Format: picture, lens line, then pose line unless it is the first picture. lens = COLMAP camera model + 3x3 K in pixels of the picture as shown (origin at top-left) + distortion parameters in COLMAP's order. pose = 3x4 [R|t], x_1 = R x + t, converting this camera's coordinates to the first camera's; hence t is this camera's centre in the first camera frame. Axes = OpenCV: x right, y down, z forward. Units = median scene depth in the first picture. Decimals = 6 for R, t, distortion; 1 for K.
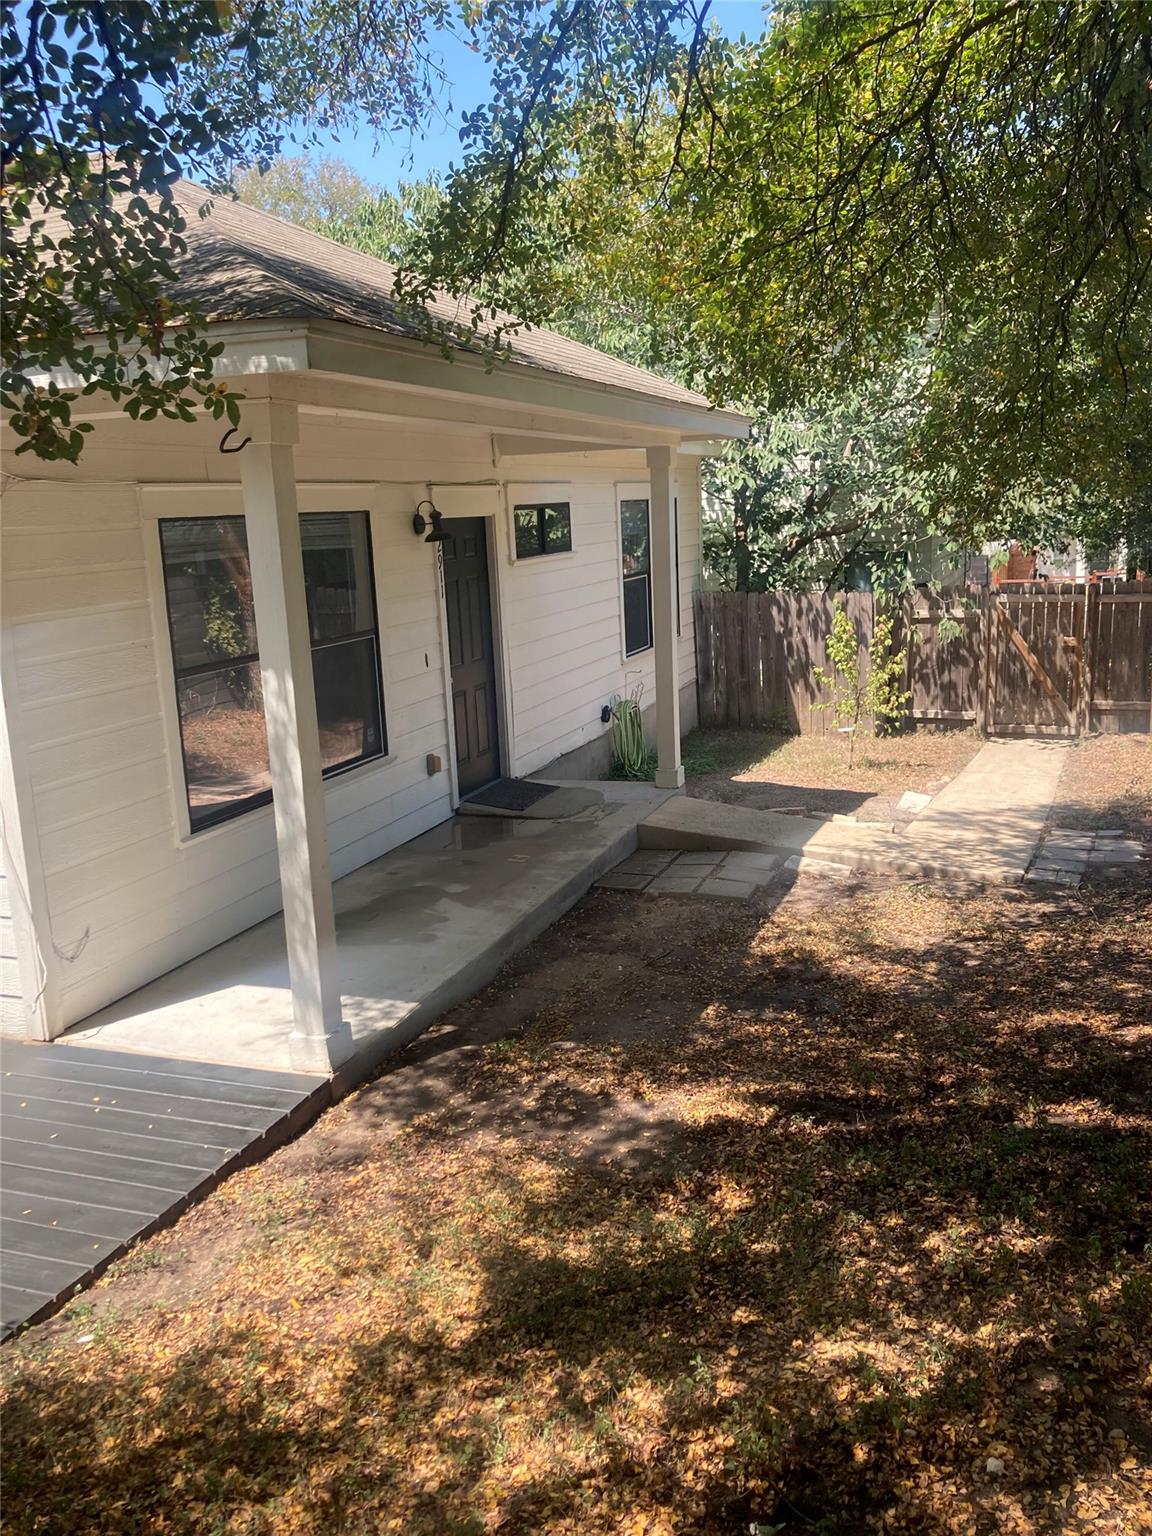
lens RADIAL K [[1269.5, 0, 576.0], [0, 1269.5, 768.0], [0, 0, 1]] dist [0.029276, -0.000908]
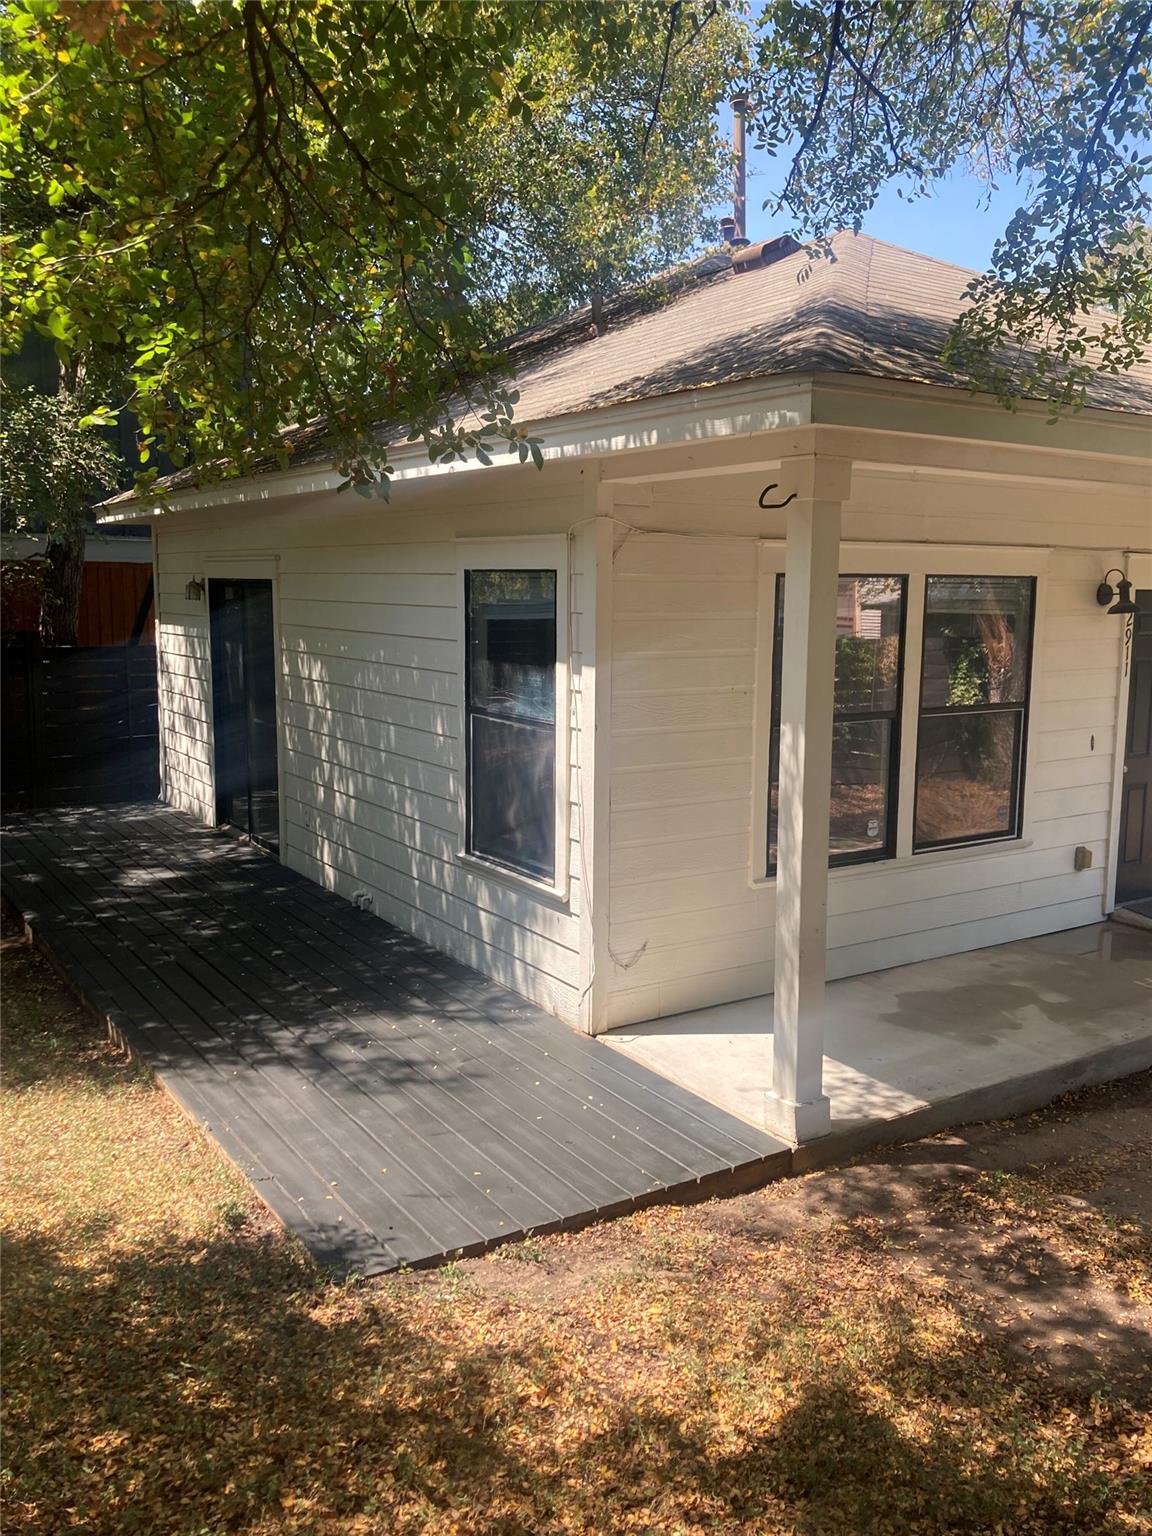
lens RADIAL K [[1269.5, 0, 576.0], [0, 1269.5, 768.0], [0, 0, 1]] dist [0.029276, -0.000908]
pose [[0.812478, 0.145946, -0.564428, 0.180224], [-0.172251, 0.985030, 0.006753, -0.019467], [0.556964, 0.091737, 0.825455, 0.083940]]
